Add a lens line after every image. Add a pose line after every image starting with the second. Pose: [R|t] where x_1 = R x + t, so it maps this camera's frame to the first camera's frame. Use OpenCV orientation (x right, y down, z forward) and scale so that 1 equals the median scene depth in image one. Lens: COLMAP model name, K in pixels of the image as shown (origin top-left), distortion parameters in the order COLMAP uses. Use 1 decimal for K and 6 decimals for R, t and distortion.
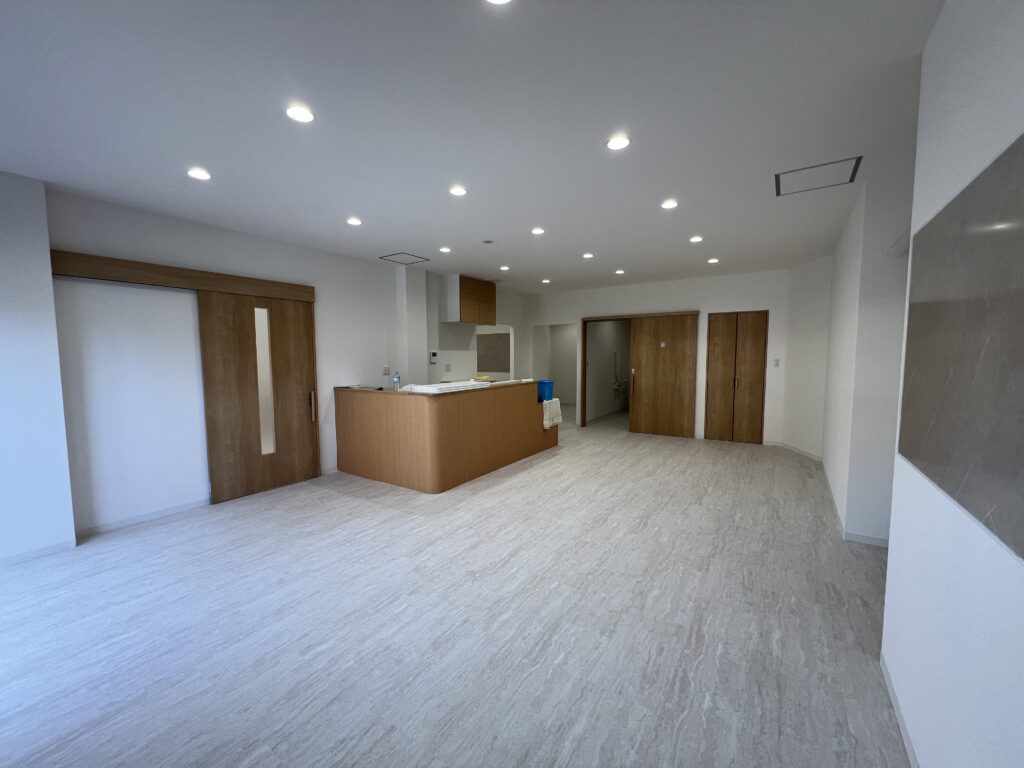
lens RADIAL K [[408.6, 0, 512.9], [0, 408.6, 387.8], [0, 0, 1]] dist [-0.001327, 0.000281]
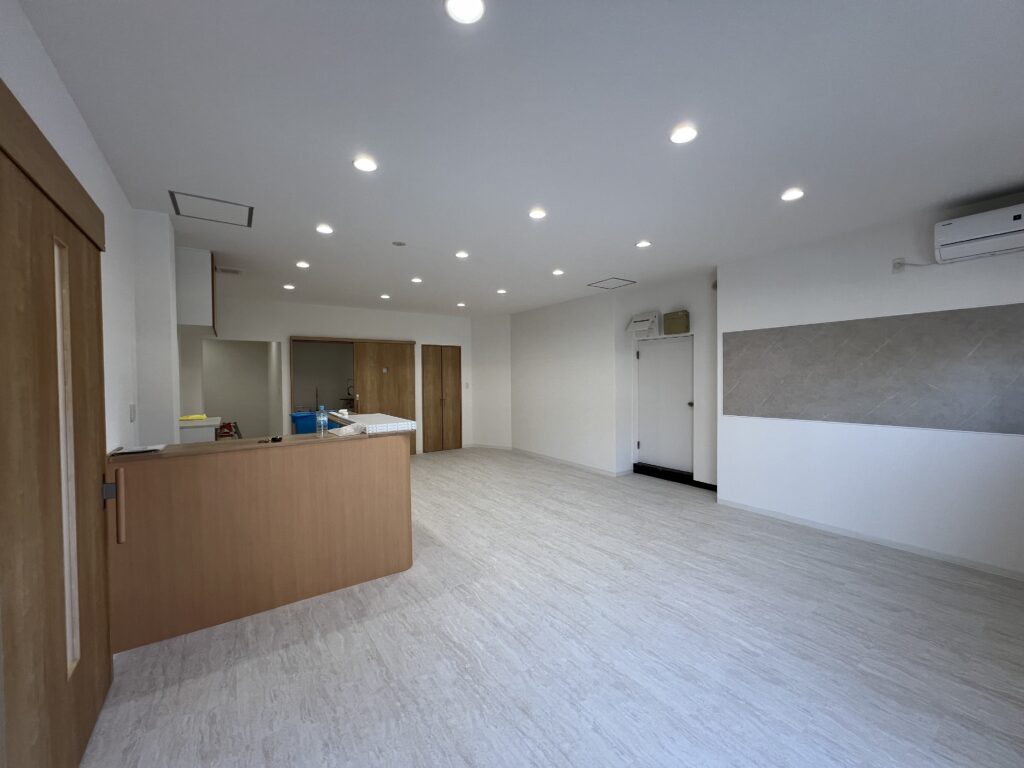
lens RADIAL K [[408.6, 0, 515.2], [0, 408.6, 388.2], [0, 0, 1]] dist [-0.001327, 0.000281]
pose [[0.359869, -0.021076, 0.932765, -1.078569], [0.082730, 0.996528, -0.009401, -0.051633], [-0.929328, 0.080551, 0.360363, 0.719051]]
